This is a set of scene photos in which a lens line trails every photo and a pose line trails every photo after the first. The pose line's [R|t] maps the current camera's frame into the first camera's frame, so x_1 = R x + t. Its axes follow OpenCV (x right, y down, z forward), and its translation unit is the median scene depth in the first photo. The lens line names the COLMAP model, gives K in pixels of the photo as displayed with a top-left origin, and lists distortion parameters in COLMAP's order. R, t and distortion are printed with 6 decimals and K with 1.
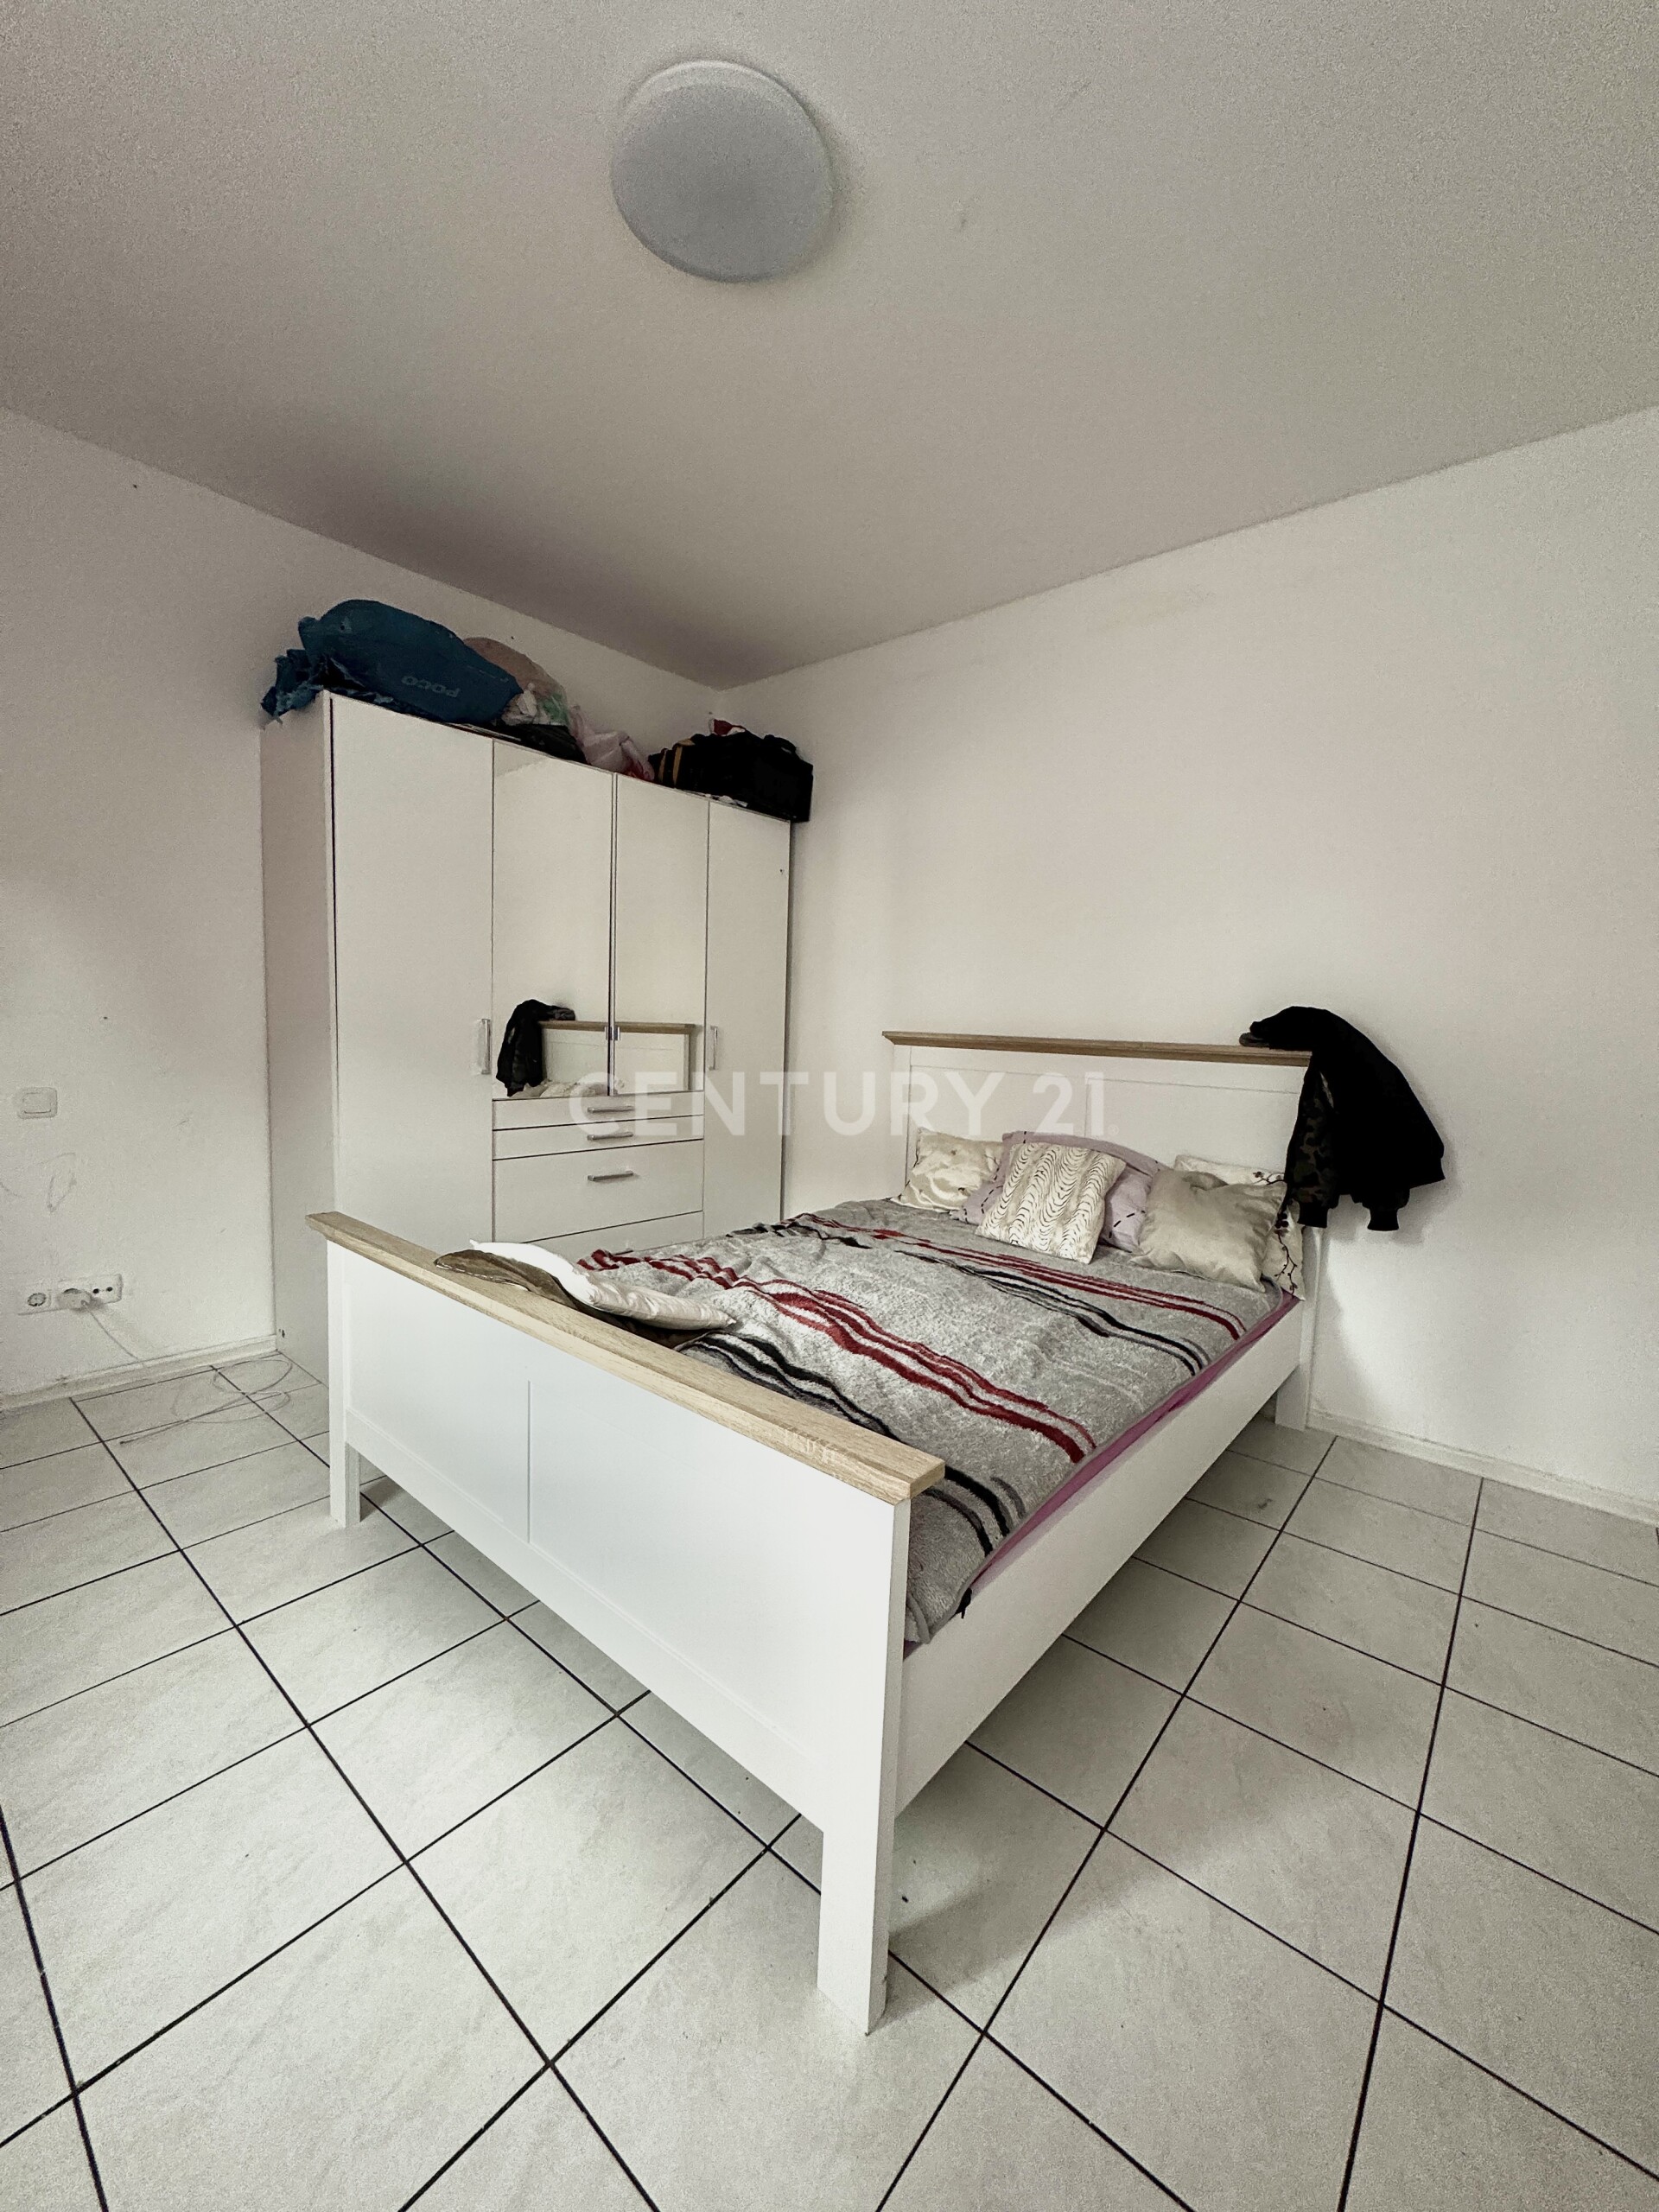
lens RADIAL K [[885.5, 0, 823.4], [0, 885.5, 1118.4], [0, 0, 1]] dist [-0.000501, -0.000050]
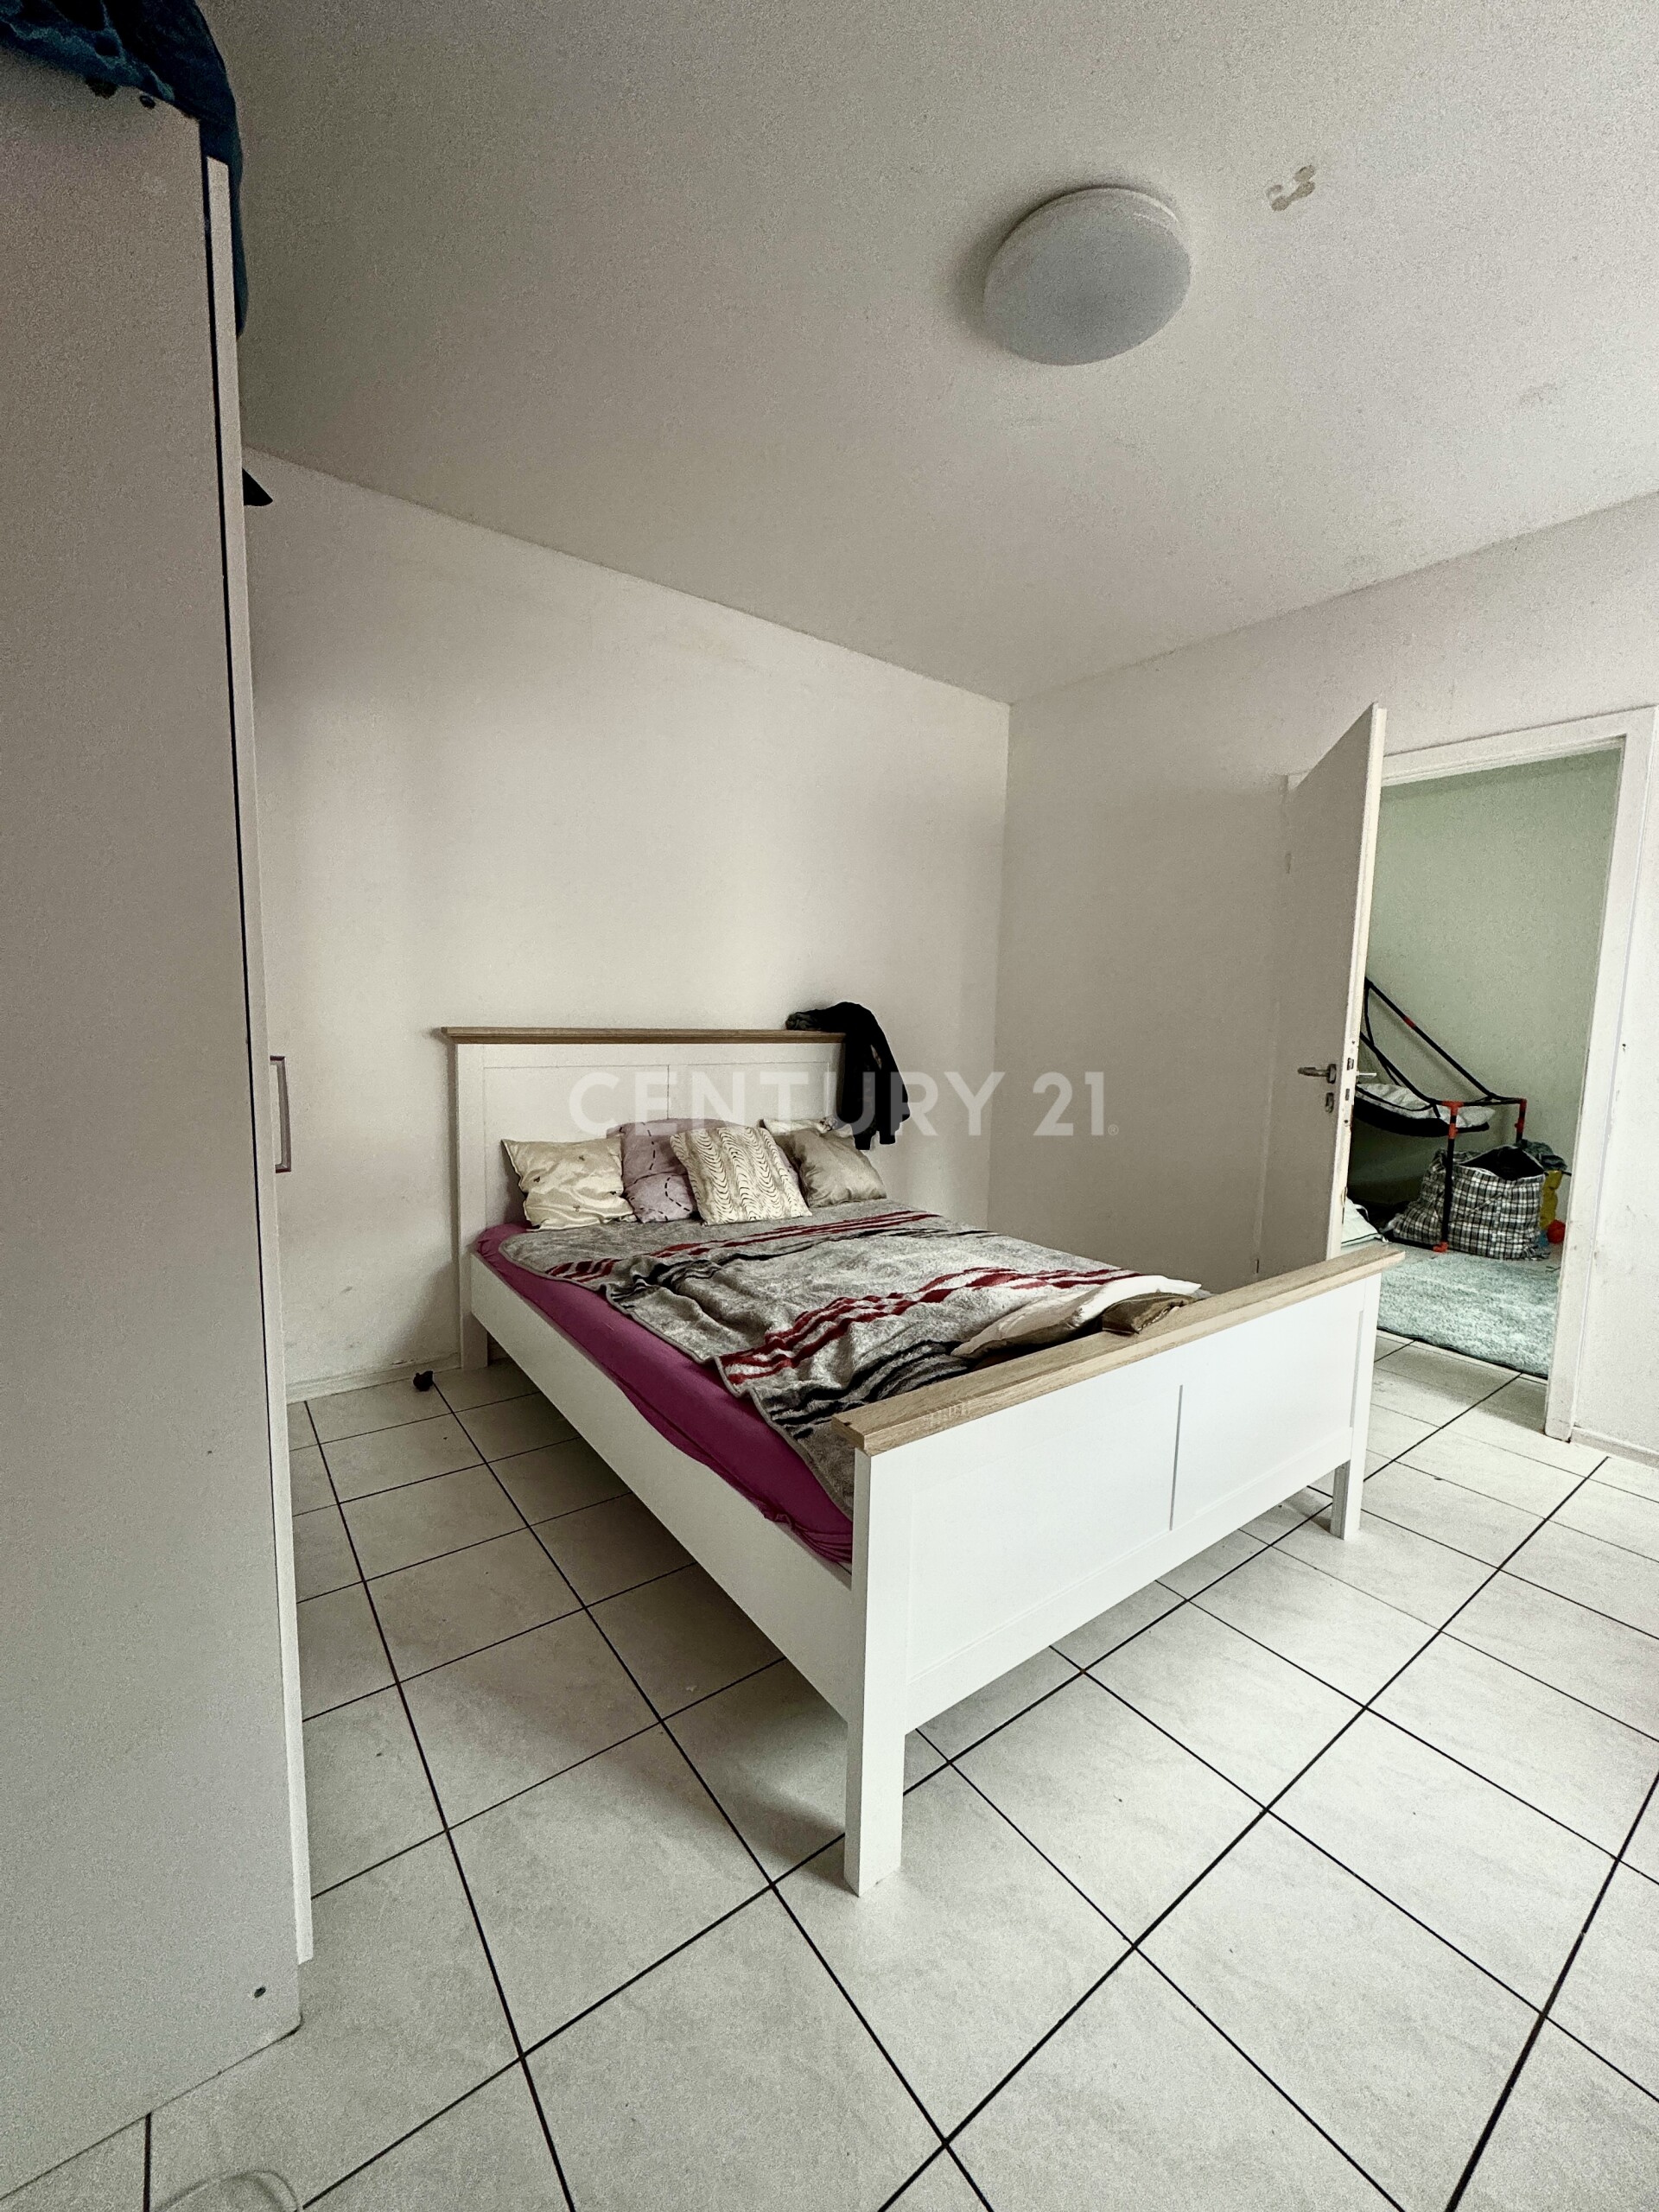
lens RADIAL K [[885.9, 0, 827.5], [0, 885.9, 1100.2], [0, 0, 1]] dist [-0.002855, -0.000472]
pose [[0.224483, -0.135868, 0.964960, -0.872603], [0.086889, 0.989079, 0.119050, -0.140648], [-0.970596, 0.057120, 0.233837, 0.685367]]
